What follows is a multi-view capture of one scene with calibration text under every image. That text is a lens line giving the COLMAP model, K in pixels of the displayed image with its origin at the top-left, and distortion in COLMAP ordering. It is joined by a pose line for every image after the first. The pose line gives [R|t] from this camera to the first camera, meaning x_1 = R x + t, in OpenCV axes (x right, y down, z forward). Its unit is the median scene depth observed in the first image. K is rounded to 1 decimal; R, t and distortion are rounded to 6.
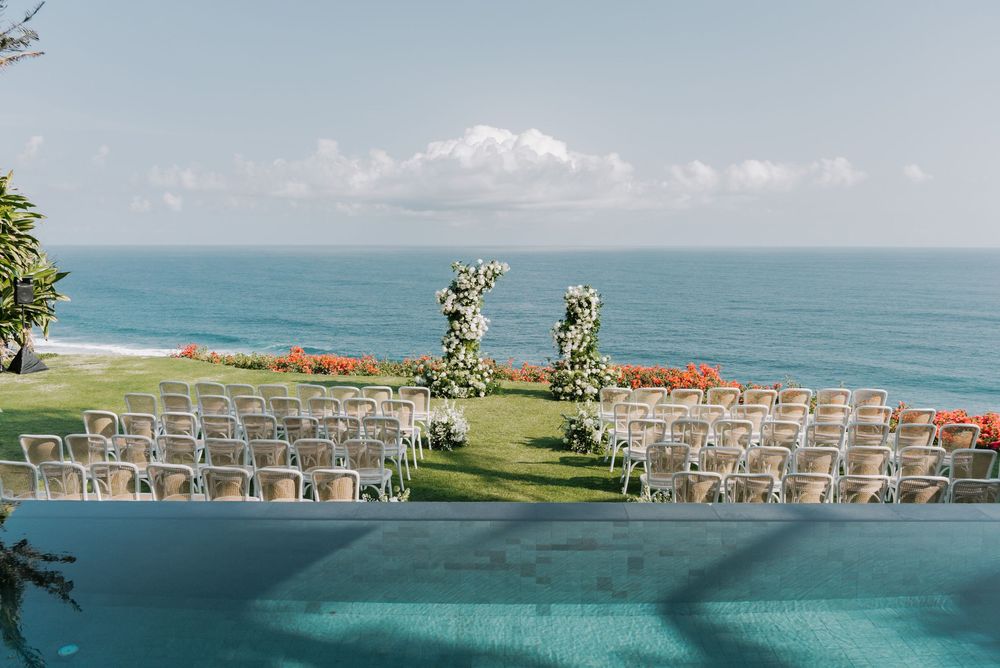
lens RADIAL K [[806.4, 0, 499.6], [0, 806.4, 333.6], [0, 0, 1]] dist [0.000047, 0.000000]
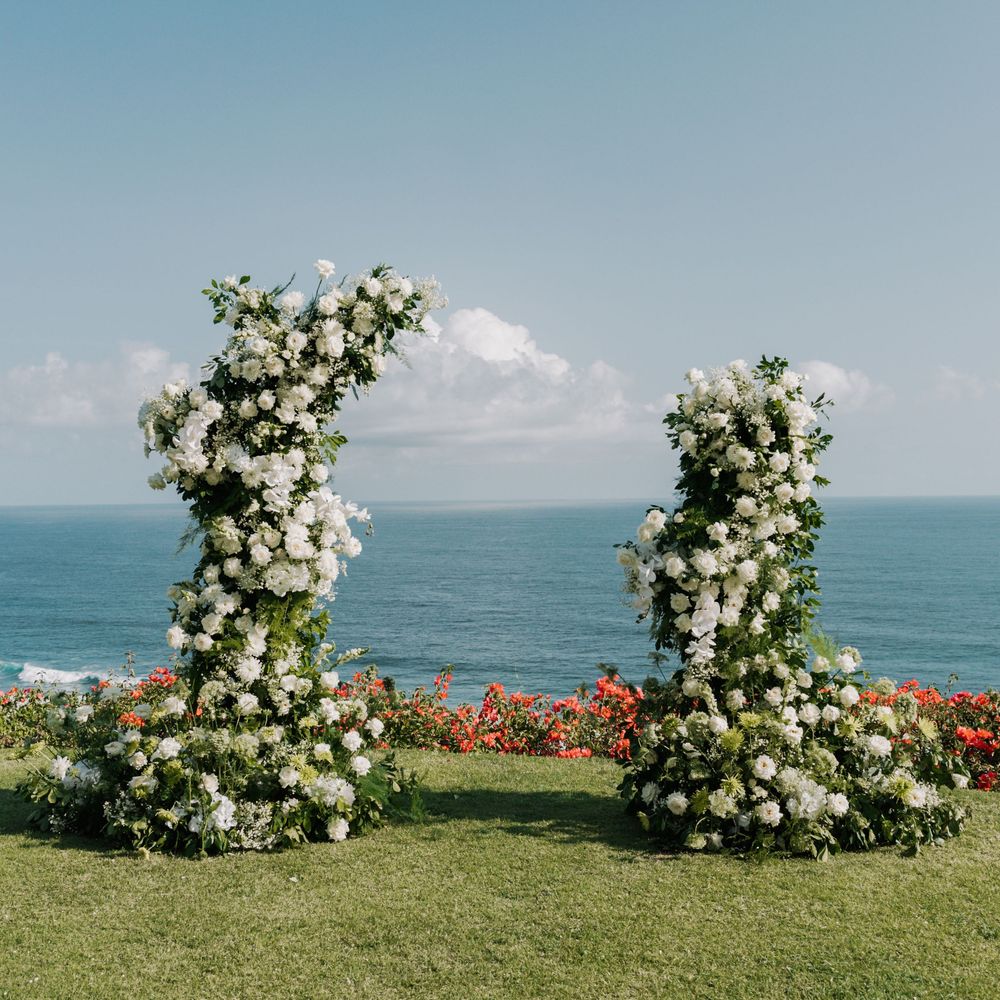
lens RADIAL K [[1162.3, 0, 501.4], [0, 1162.3, 501.0], [0, 0, 1]] dist [-0.023468, 0.000000]
pose [[0.996186, -0.012546, 0.086353, -0.002427], [0.022905, 0.992504, -0.120043, 0.022742], [-0.084200, 0.121563, 0.989006, 0.657611]]
